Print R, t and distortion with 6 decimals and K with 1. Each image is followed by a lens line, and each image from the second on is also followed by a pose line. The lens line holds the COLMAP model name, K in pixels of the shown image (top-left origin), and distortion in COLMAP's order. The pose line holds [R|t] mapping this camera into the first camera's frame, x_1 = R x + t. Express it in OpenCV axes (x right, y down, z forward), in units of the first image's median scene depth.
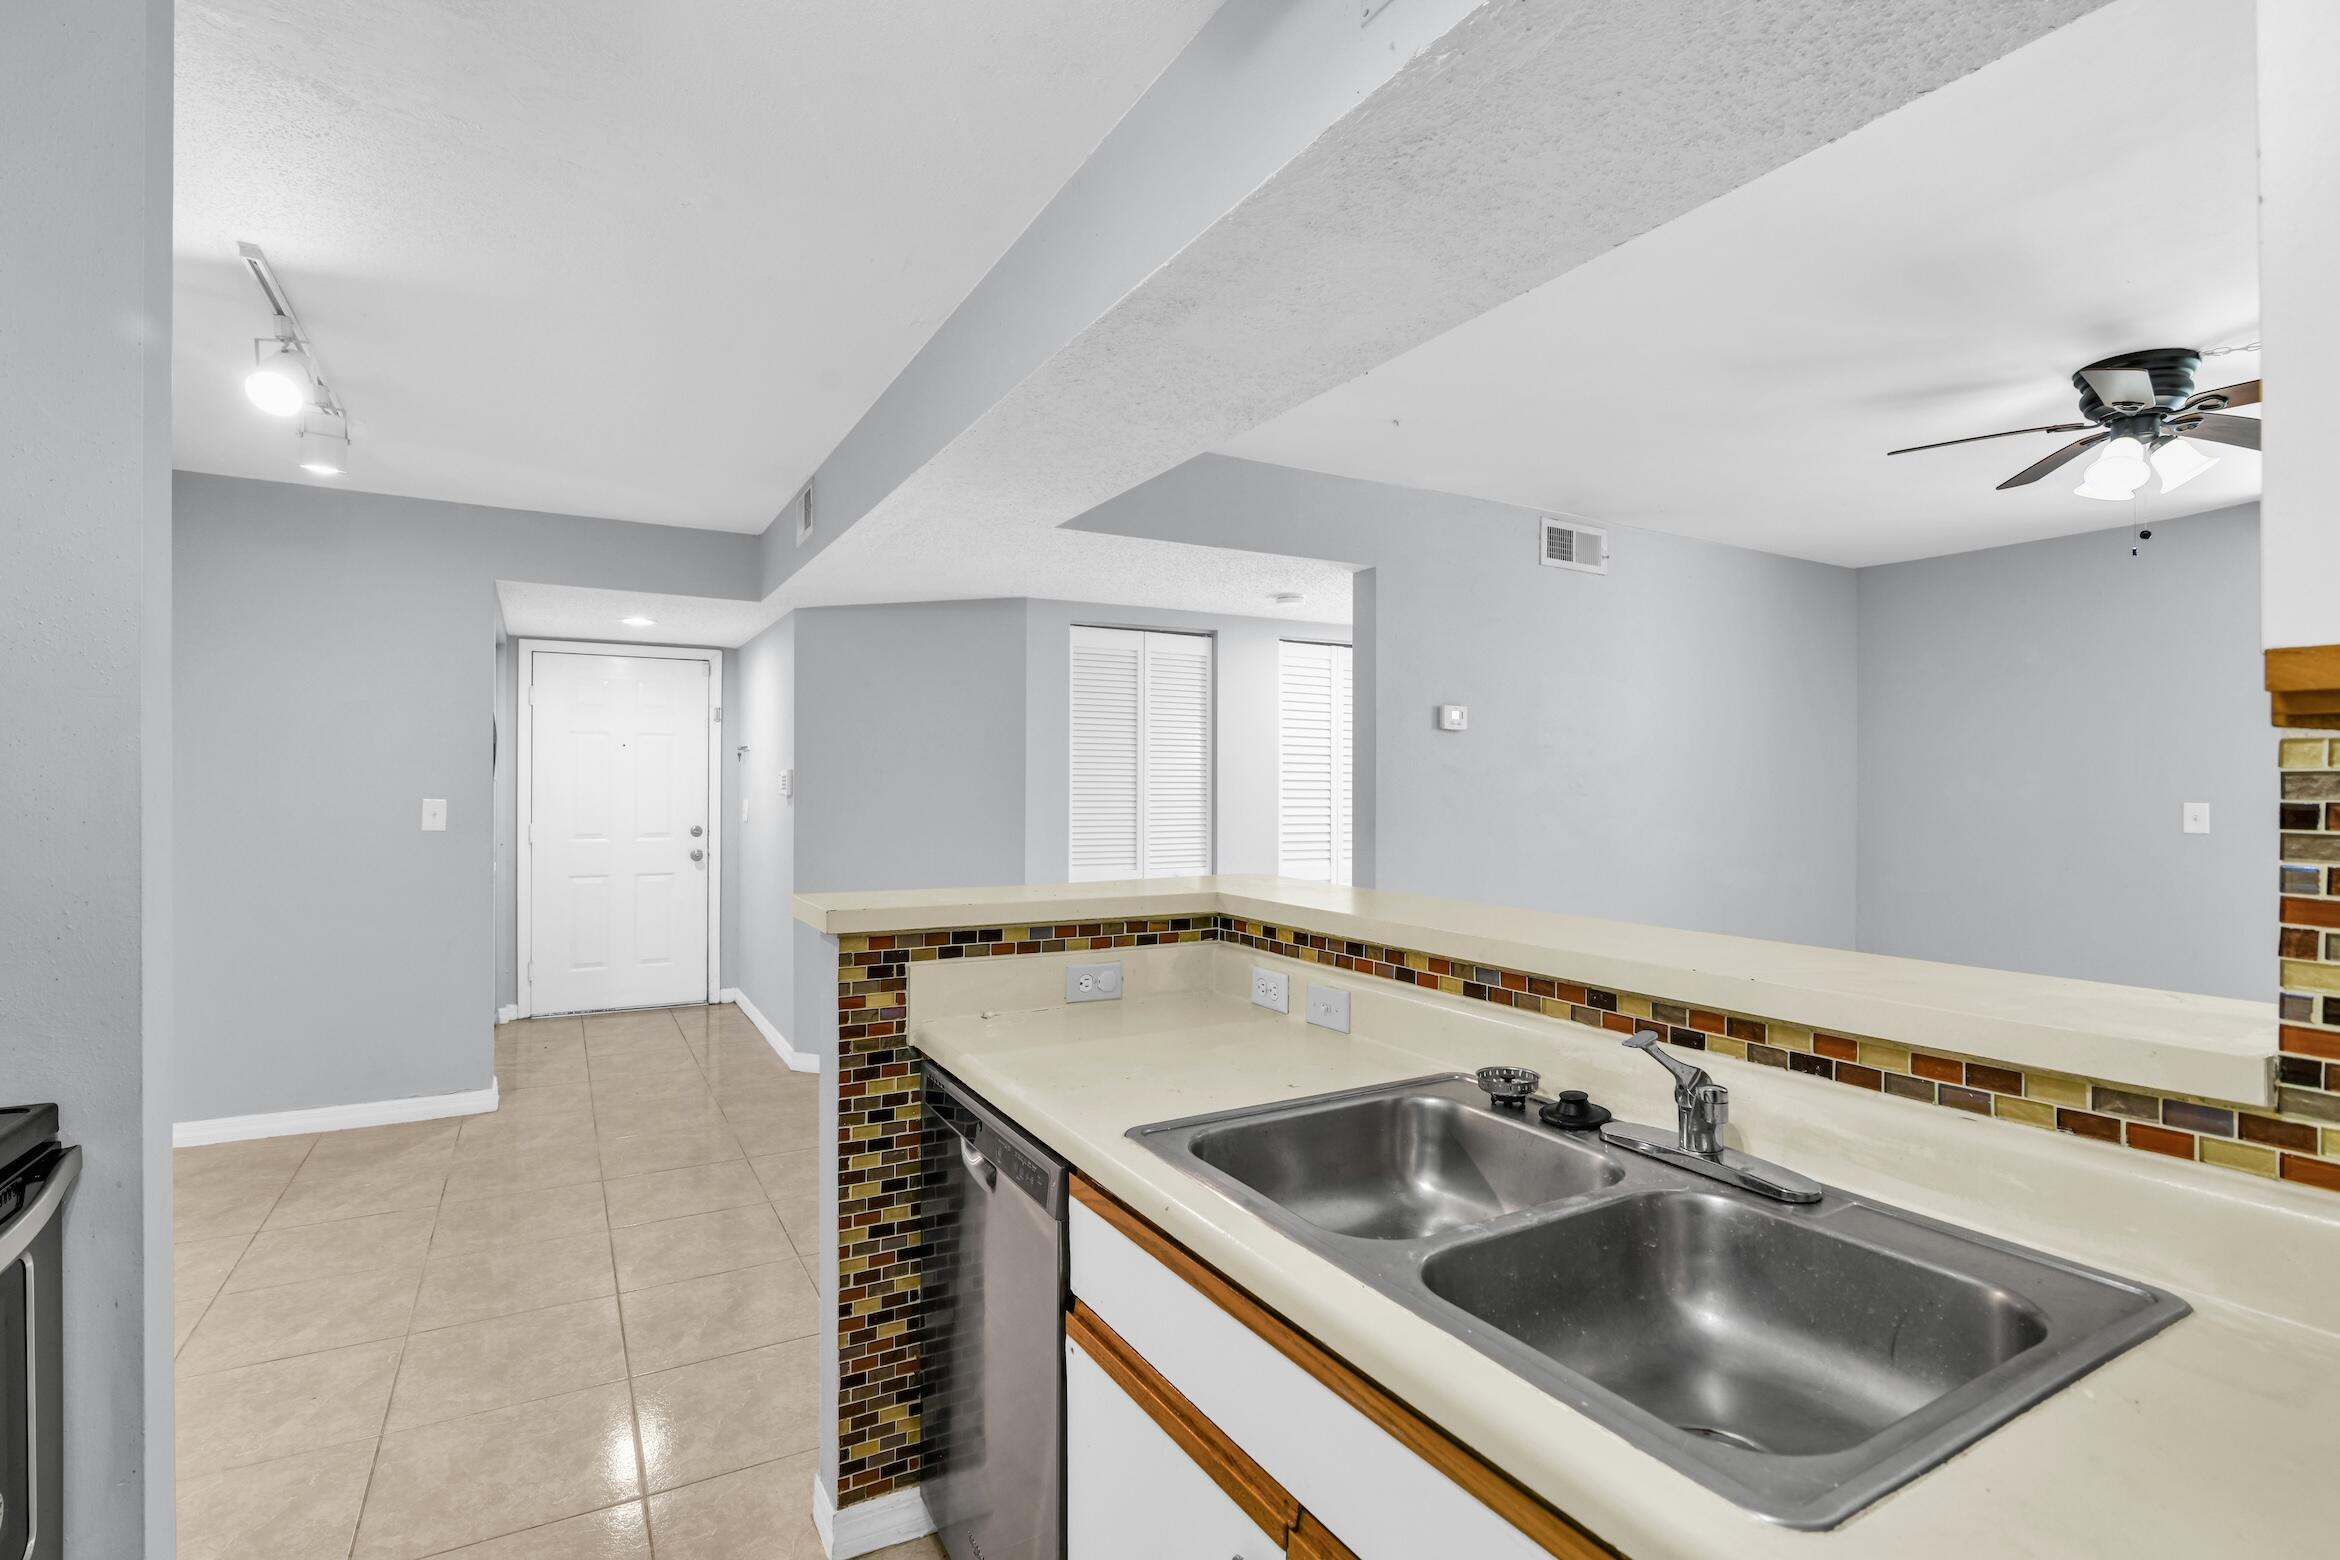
lens RADIAL K [[1104.2, 0, 1162.3], [0, 1104.2, 769.9], [0, 0, 1]] dist [-0.023771, 0.001460]
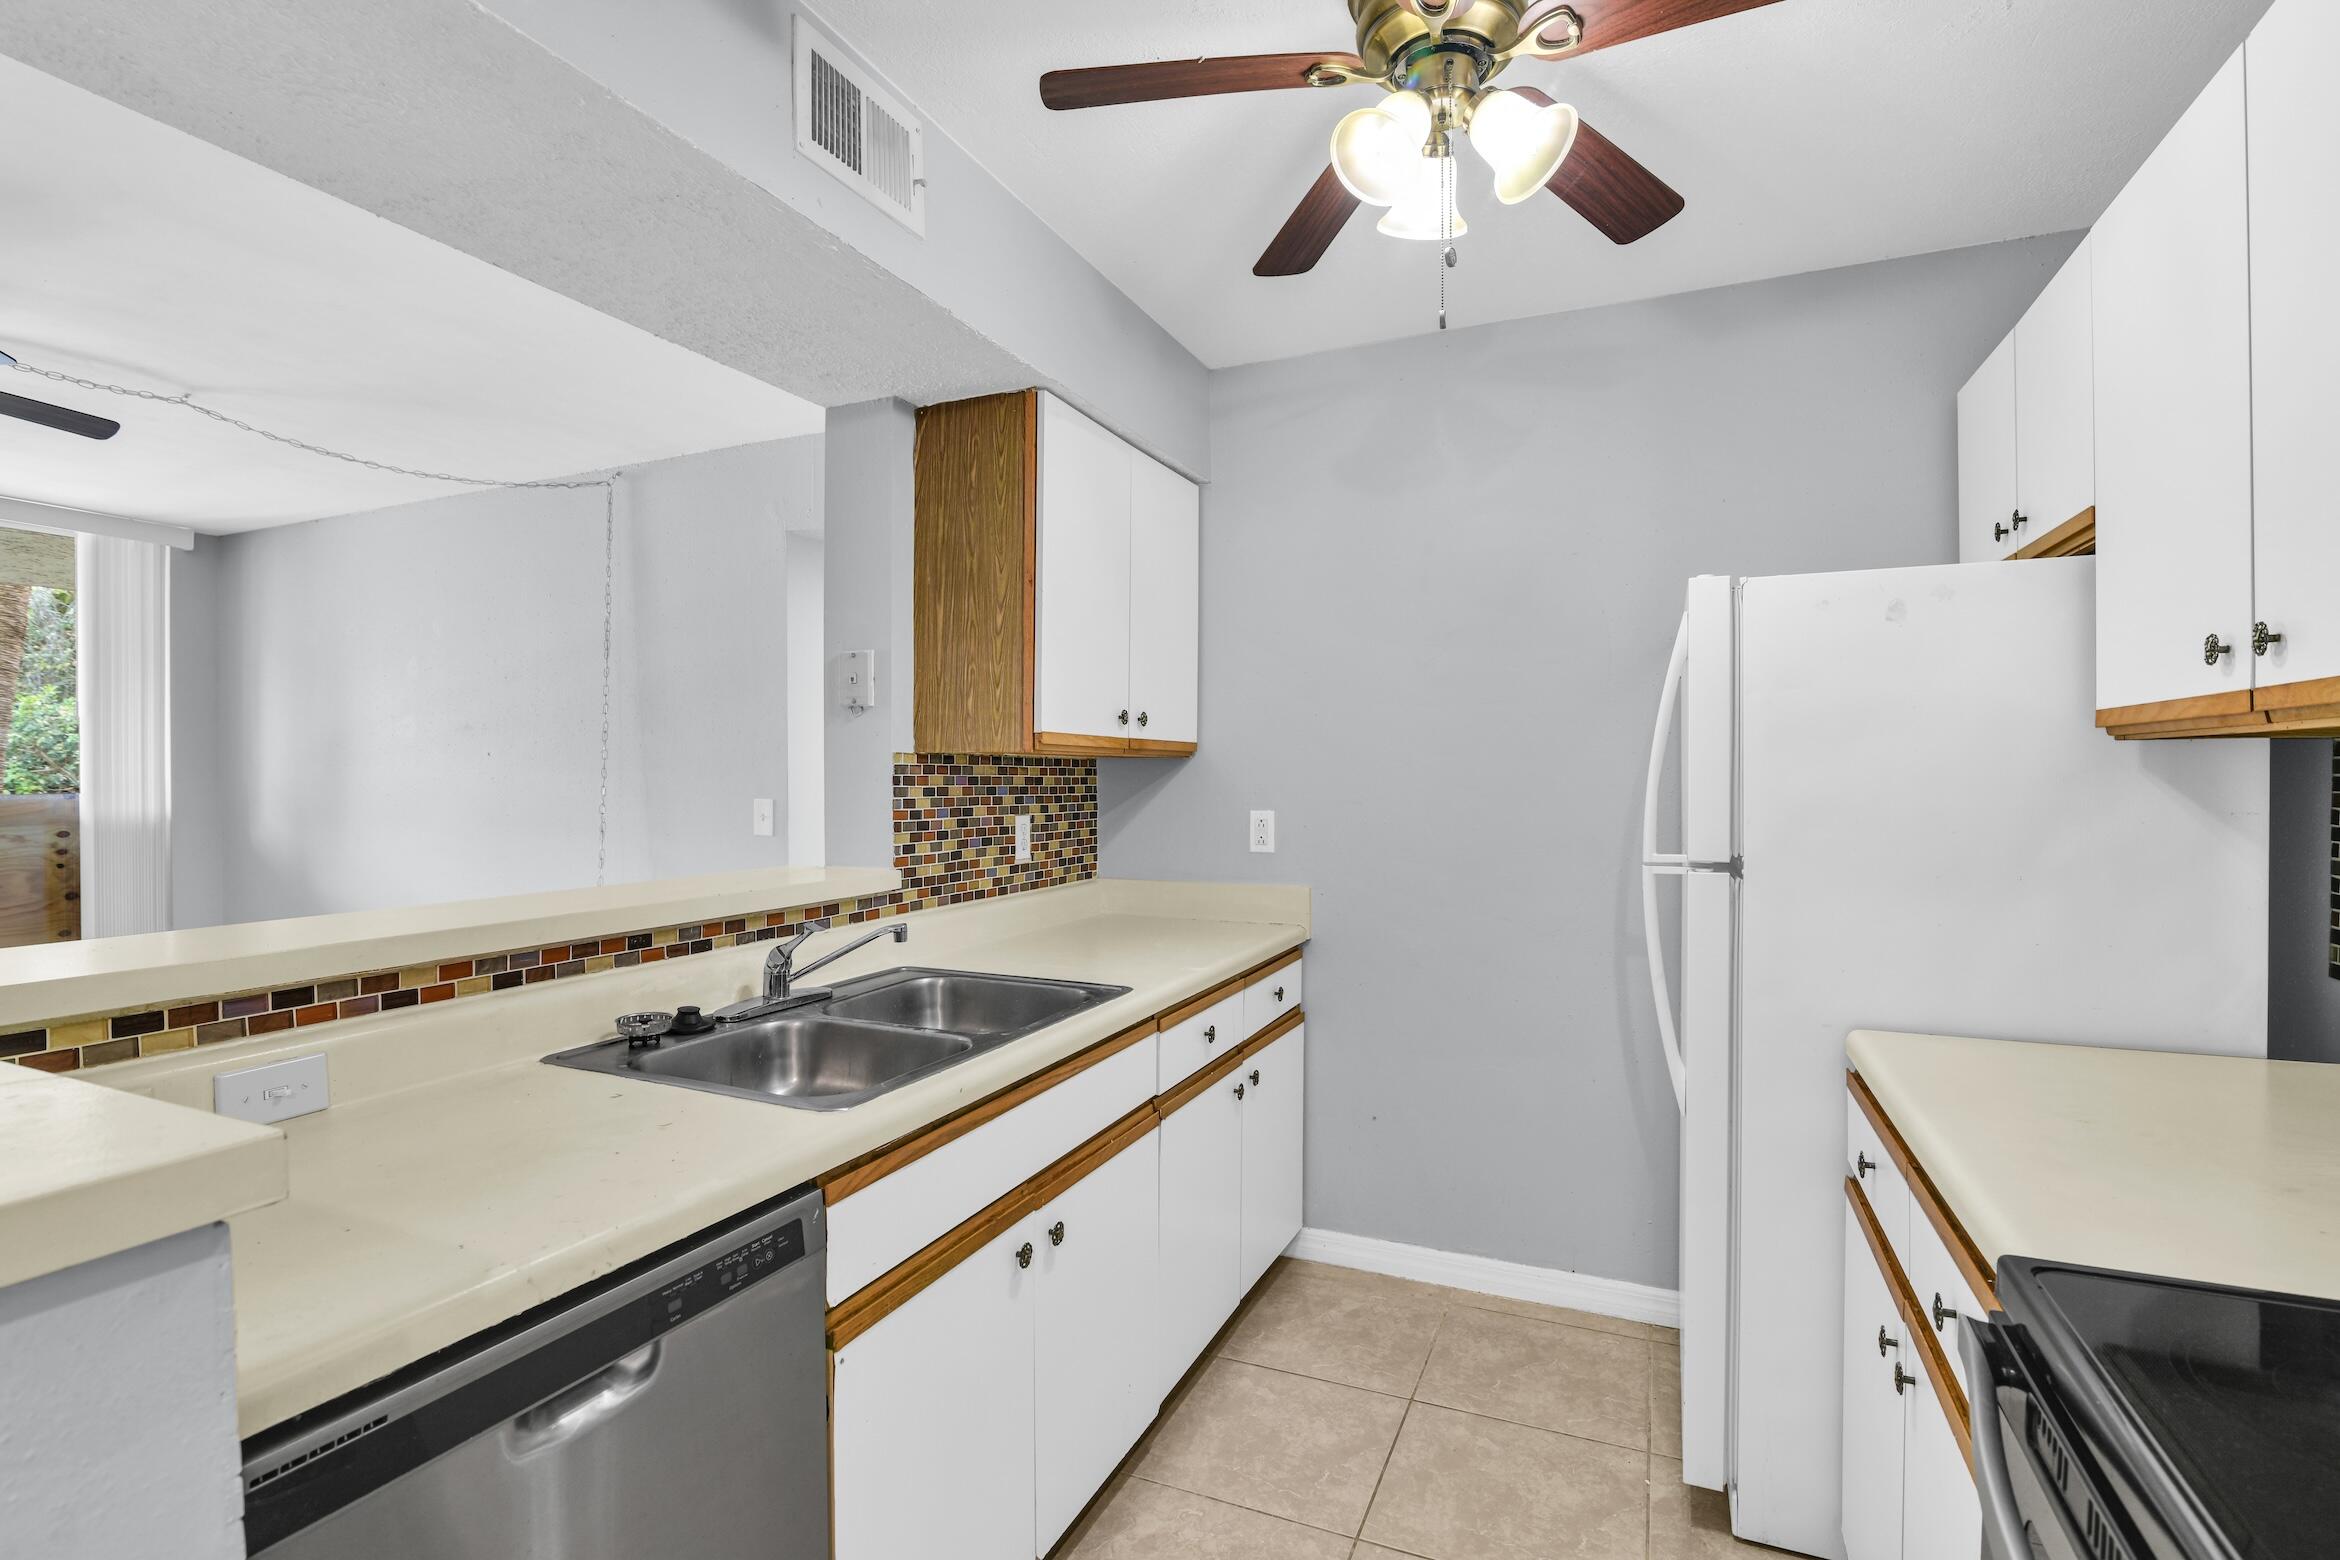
lens RADIAL K [[1104.2, 0, 1173.4], [0, 1104.2, 781.7], [0, 0, 1]] dist [-0.023771, 0.001460]
pose [[-0.604610, -0.008664, 0.796475, -0.447605], [-0.012035, 0.999926, 0.001741, 0.010430], [-0.796431, -0.008533, -0.604669, 0.608055]]
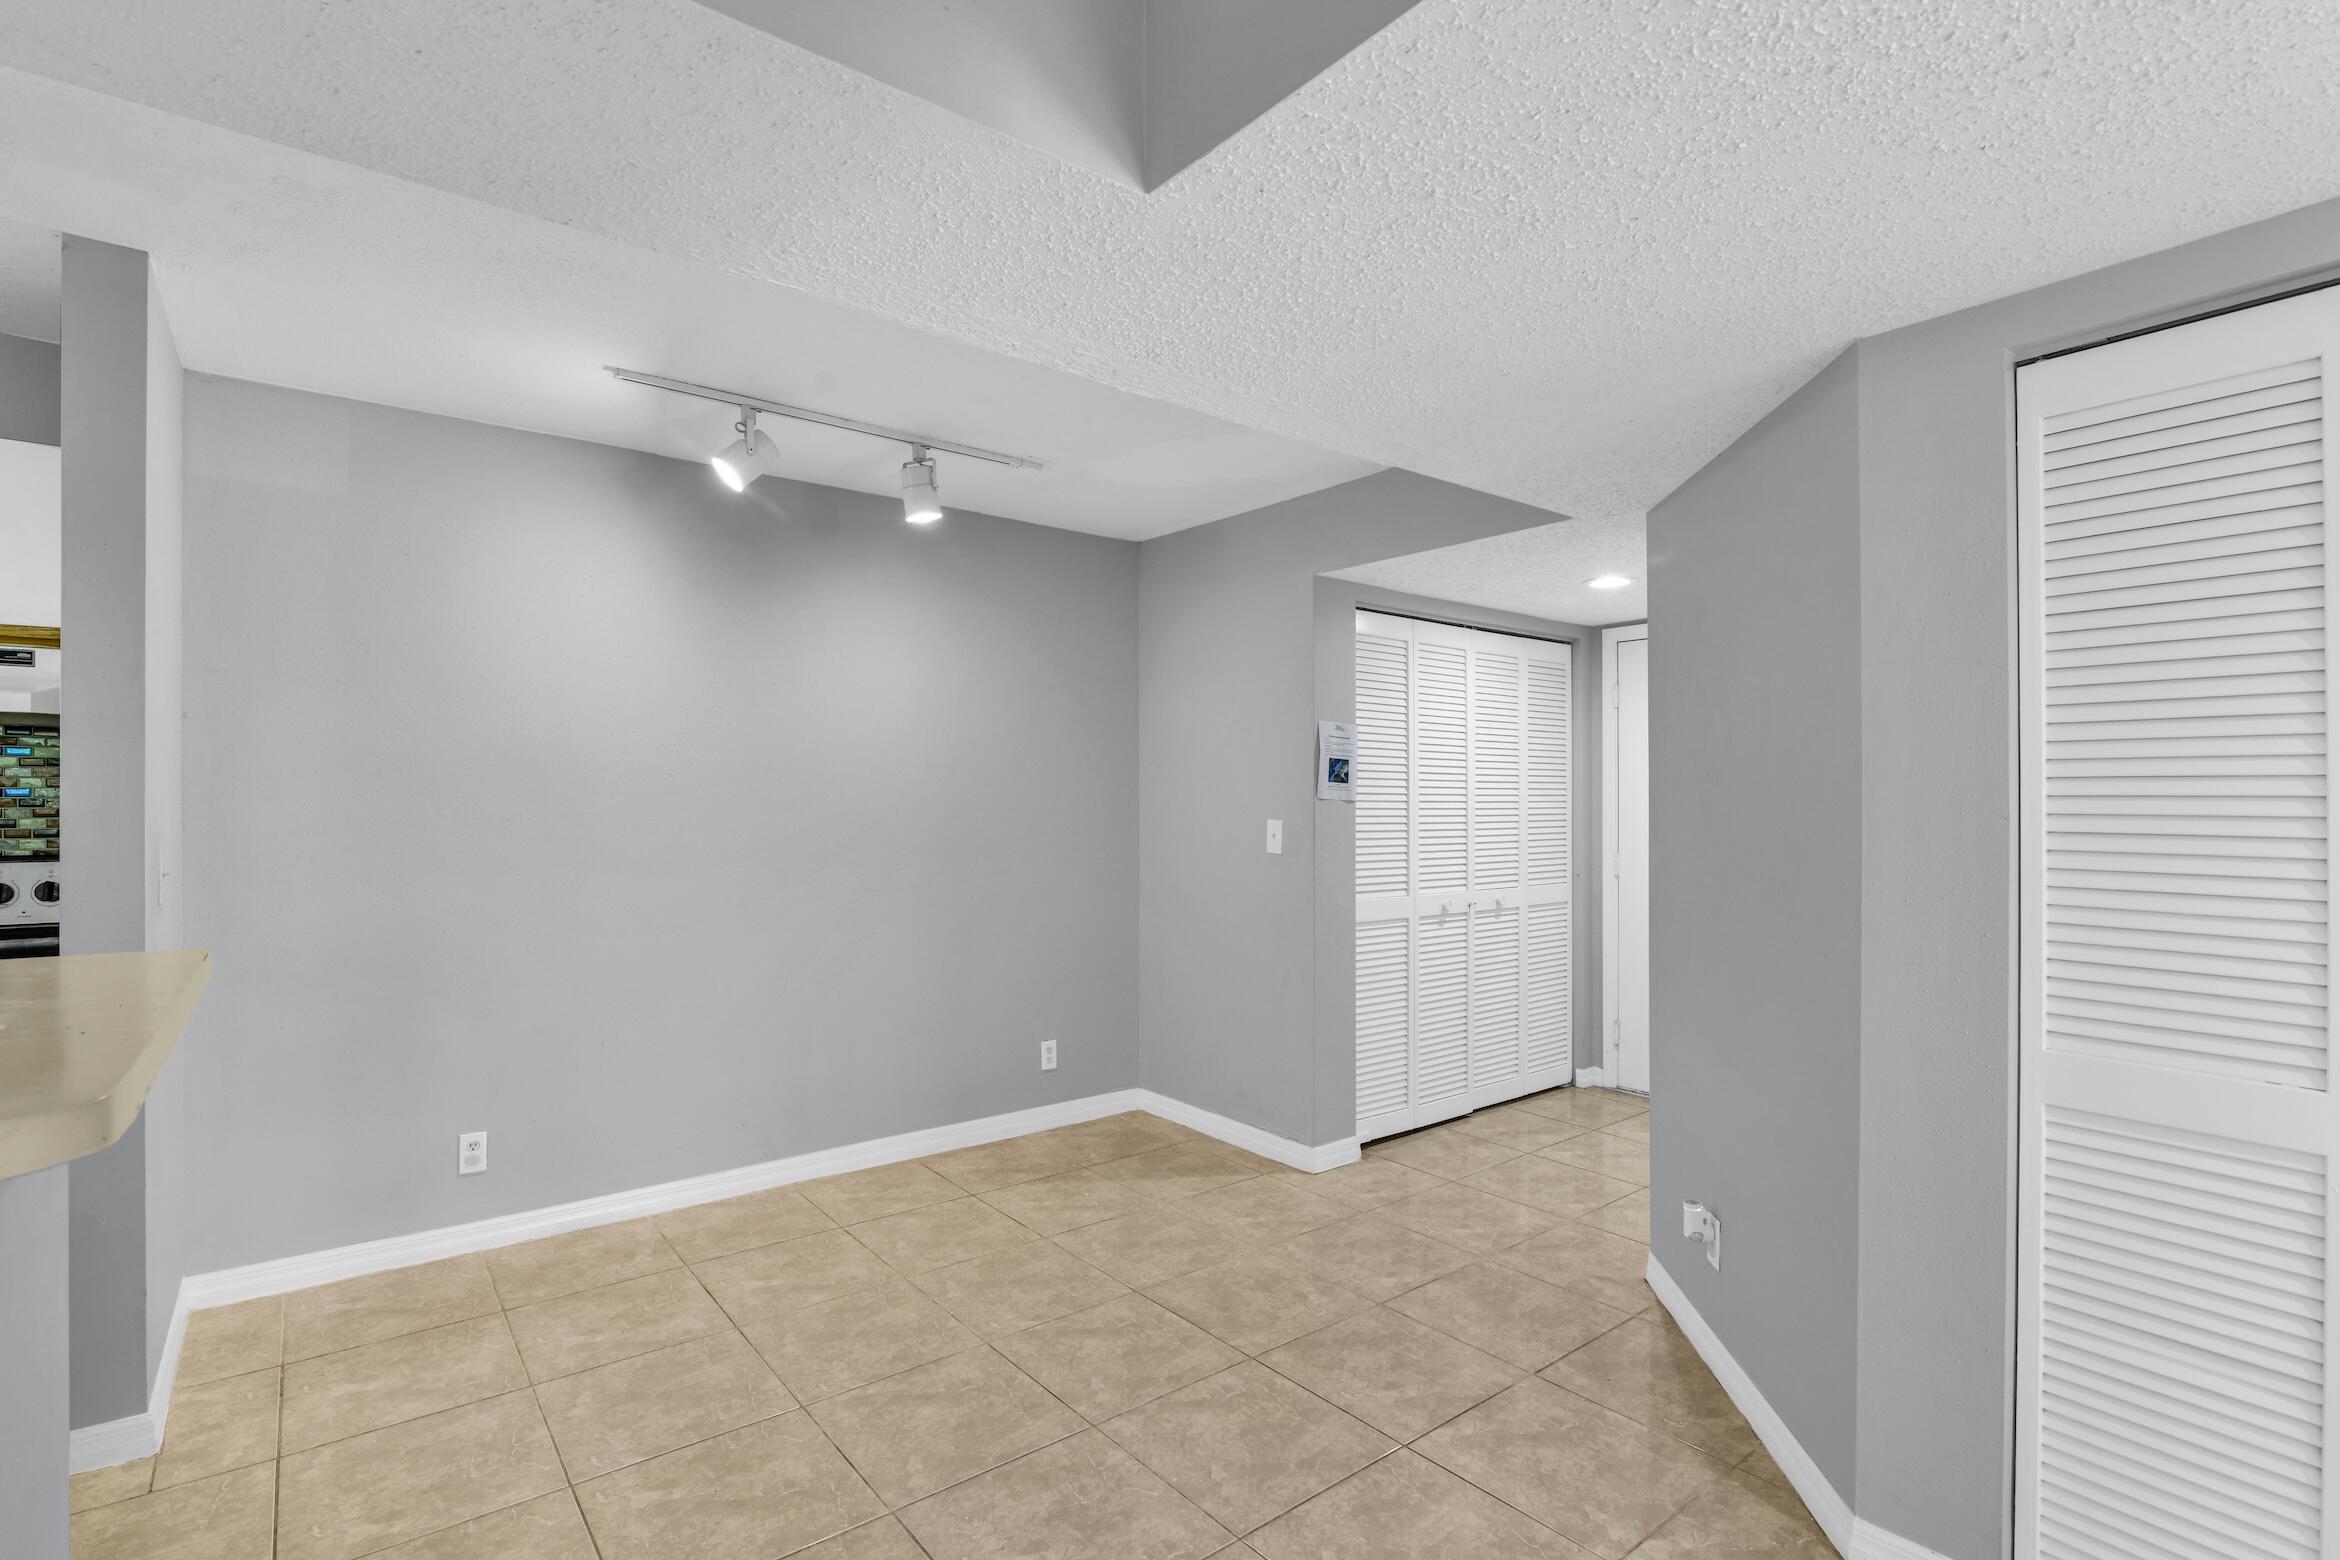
lens RADIAL K [[1104.2, 0, 1158.7], [0, 1104.2, 803.2], [0, 0, 1]] dist [-0.023771, 0.001460]
pose [[0.159379, -0.001439, -0.987216, 0.367667], [0.013620, 0.999907, 0.000742, 0.014854], [0.987123, -0.013564, 0.159384, 1.086293]]
